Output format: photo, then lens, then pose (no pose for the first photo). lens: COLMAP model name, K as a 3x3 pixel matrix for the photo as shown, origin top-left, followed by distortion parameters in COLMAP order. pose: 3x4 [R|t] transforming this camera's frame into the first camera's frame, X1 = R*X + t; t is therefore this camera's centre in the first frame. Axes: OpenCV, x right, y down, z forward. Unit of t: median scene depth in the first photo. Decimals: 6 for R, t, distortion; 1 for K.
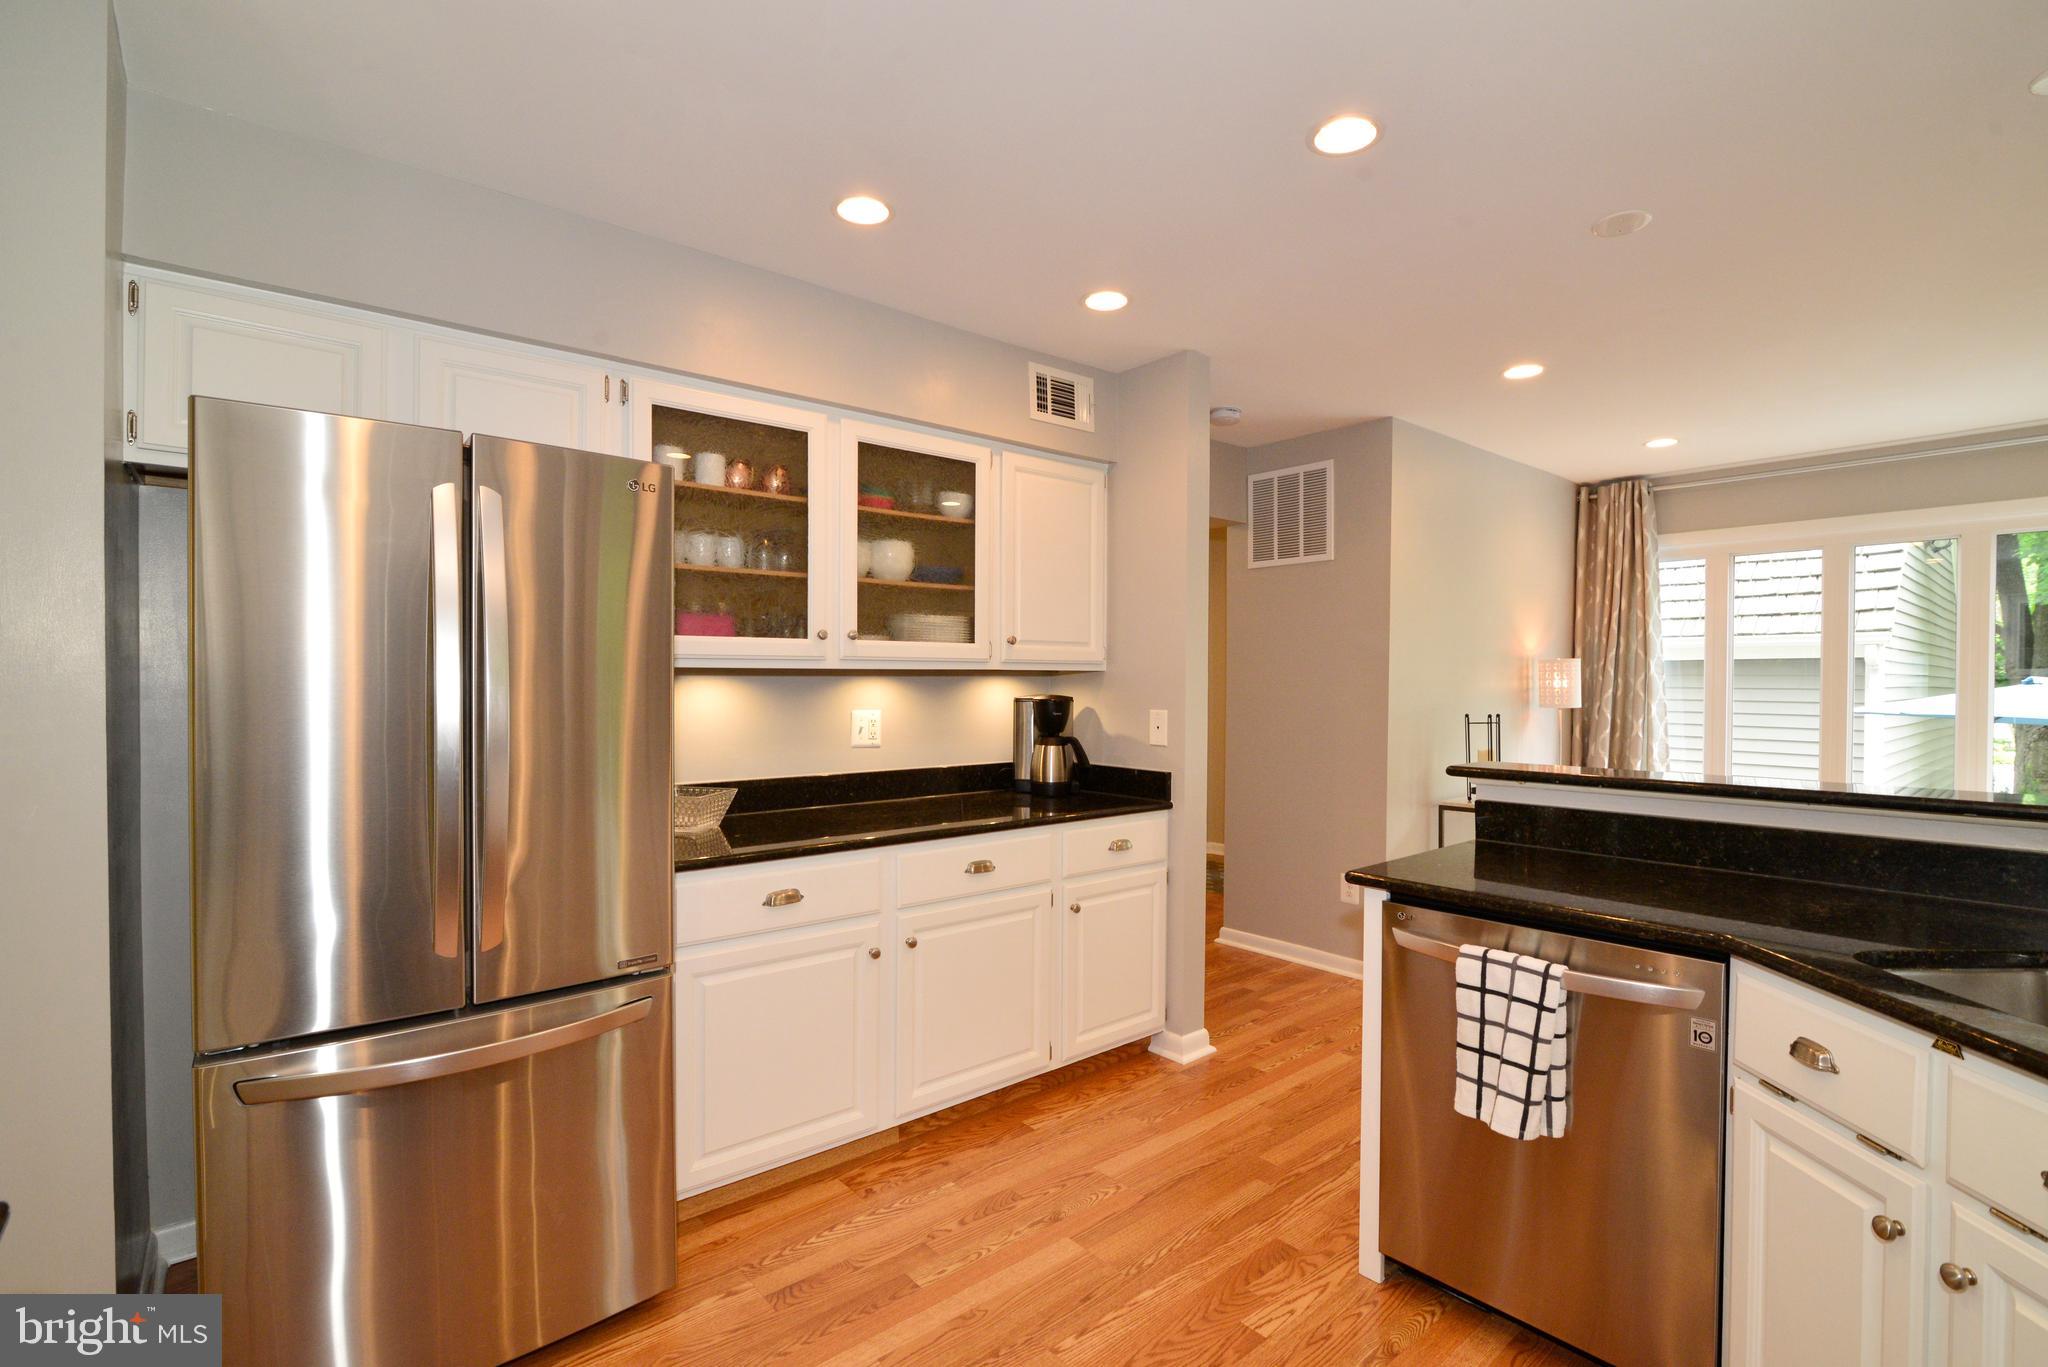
lens RADIAL K [[939.2, 0, 1016.7], [0, 939.2, 679.4], [0, 0, 1]] dist [-0.021089, 0.002087]
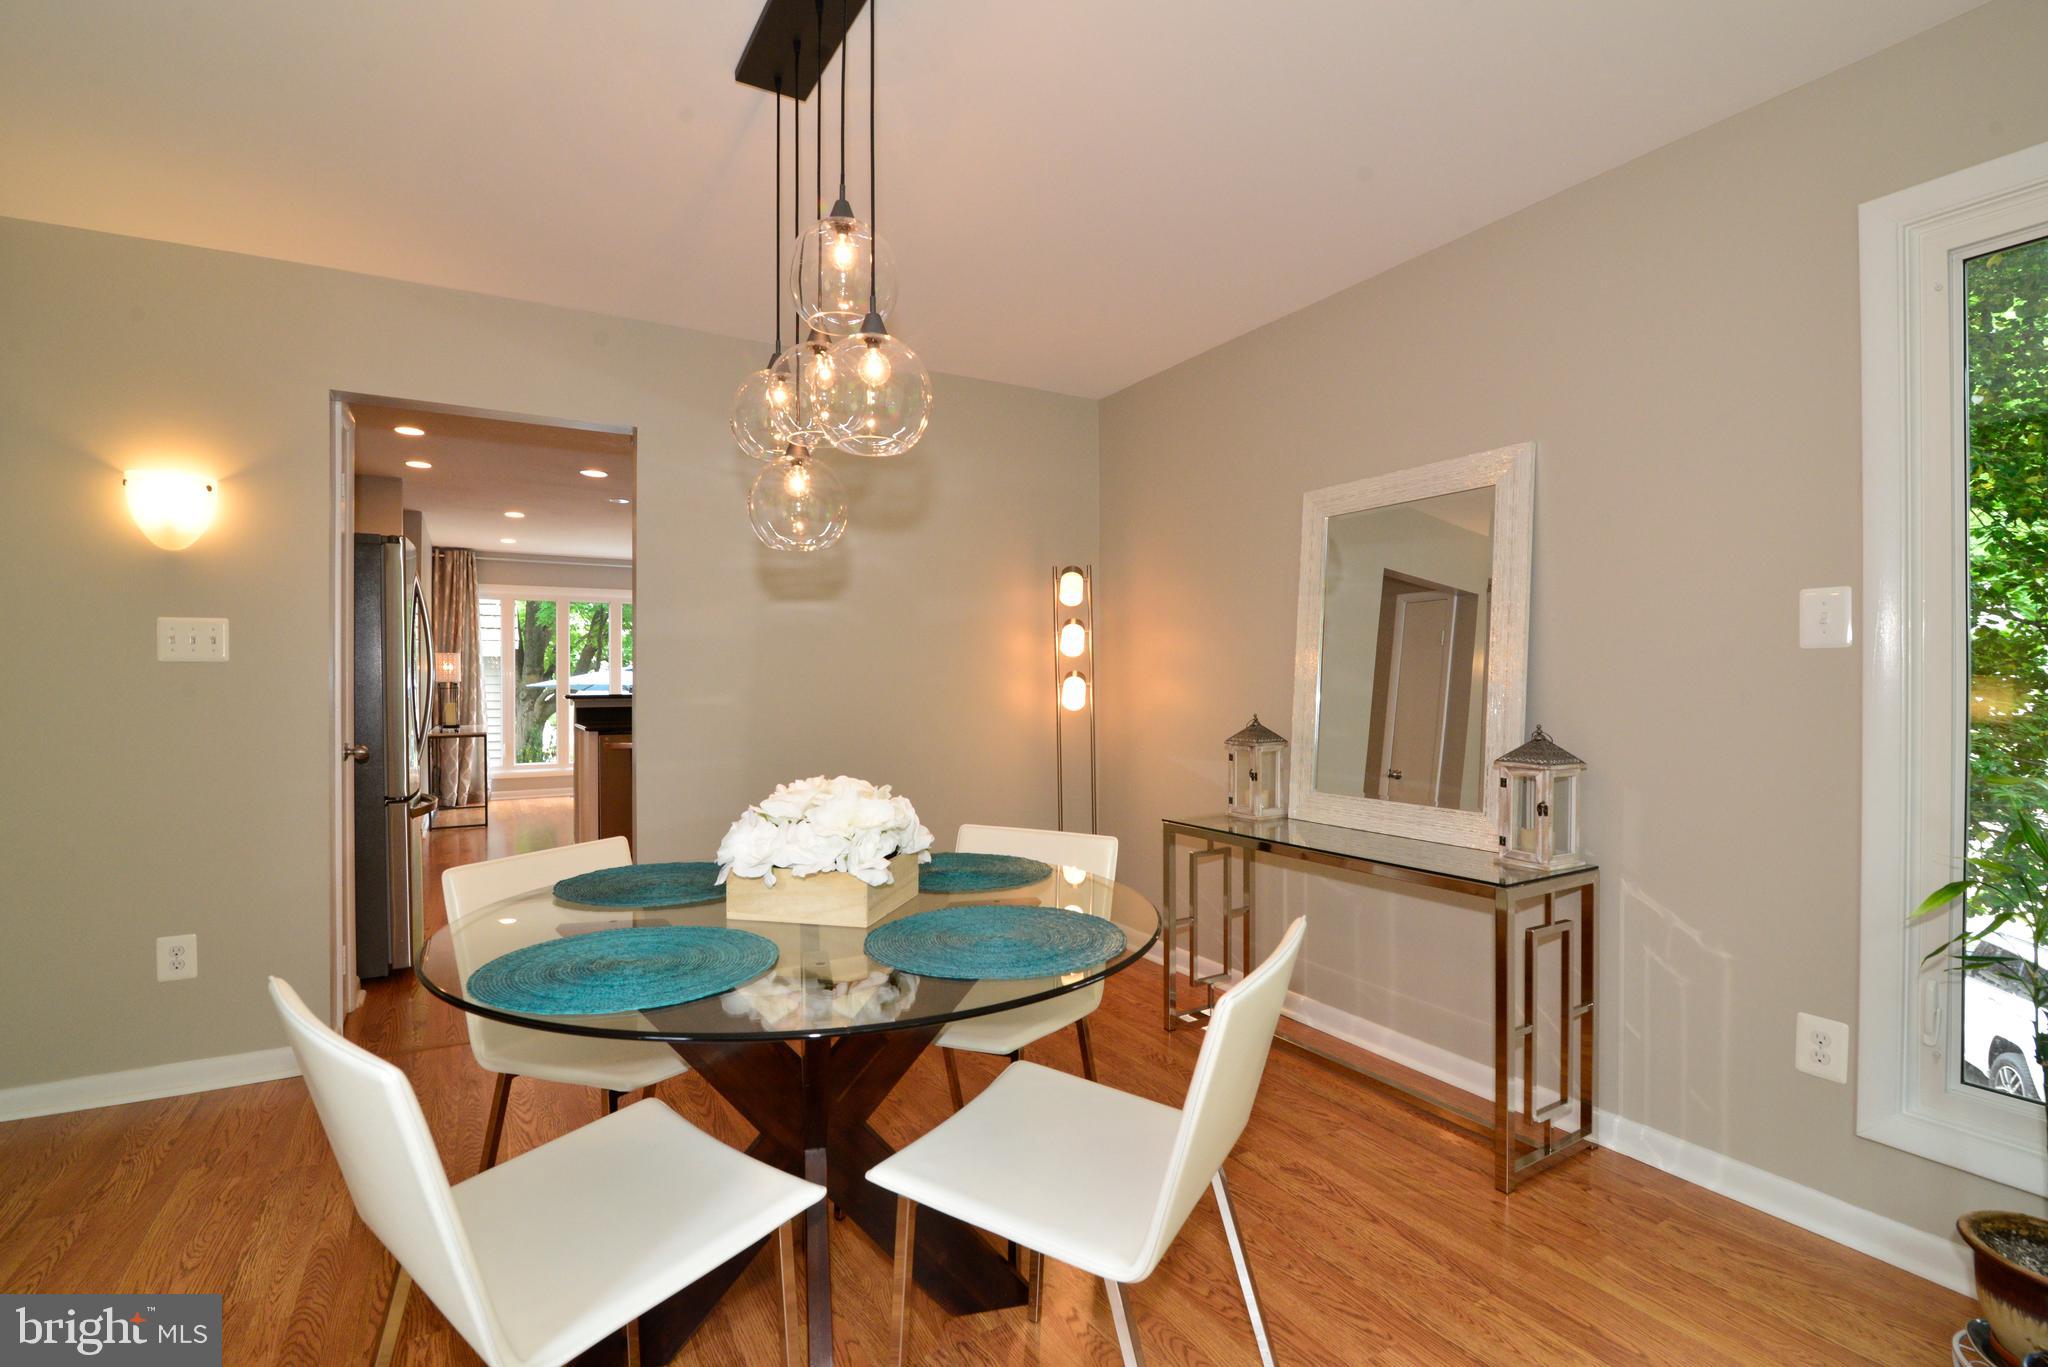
lens RADIAL K [[939.2, 0, 1015.5], [0, 939.2, 680.8], [0, 0, 1]] dist [-0.021089, 0.002087]
pose [[0.167126, -0.007999, 0.985903, -0.919143], [0.007870, 0.999946, 0.006779, 0.025089], [-0.985904, 0.006626, 0.167180, -0.305790]]
